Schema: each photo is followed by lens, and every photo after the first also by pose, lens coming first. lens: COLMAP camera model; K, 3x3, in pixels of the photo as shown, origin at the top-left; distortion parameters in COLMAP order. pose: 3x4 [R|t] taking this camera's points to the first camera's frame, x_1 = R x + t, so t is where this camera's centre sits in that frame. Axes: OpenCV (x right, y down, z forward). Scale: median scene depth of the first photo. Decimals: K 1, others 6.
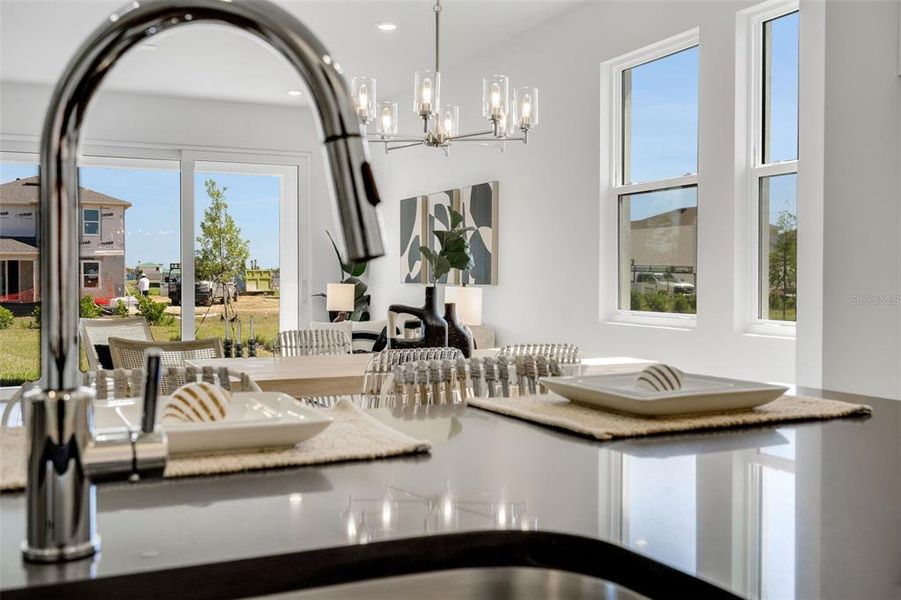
lens RADIAL K [[914.4, 0, 450.5], [0, 914.4, 300.0], [0, 0, 1]] dist [0.000436, 0.001889]
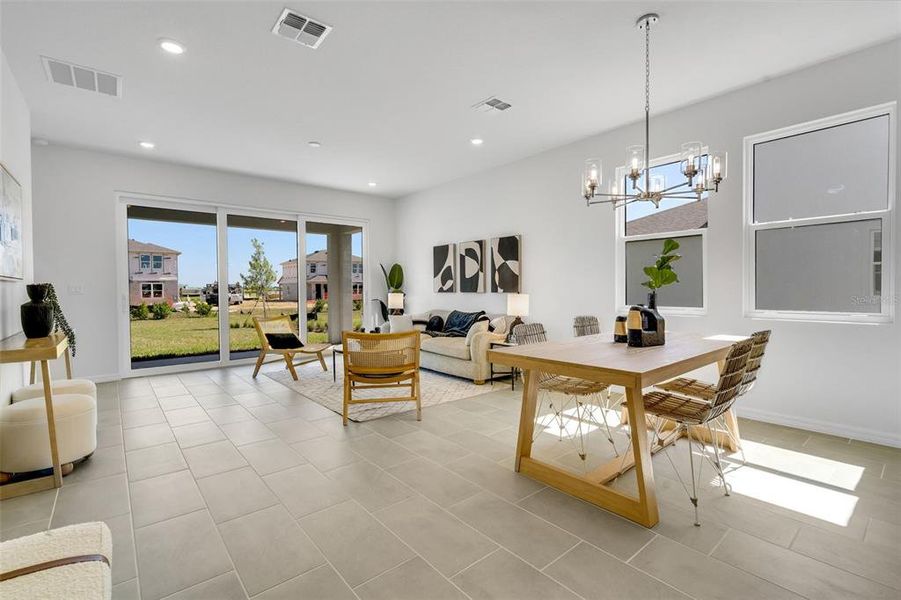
lens RADIAL K [[412.0, 0, 450.5], [0, 412.0, 300.0], [0, 0, 1]] dist [-0.001406, -0.000297]
pose [[0.964669, -0.016722, 0.262933, -0.245178], [0.016504, 0.999859, 0.003038, -0.005663], [-0.262947, 0.001409, 0.964809, 0.209574]]
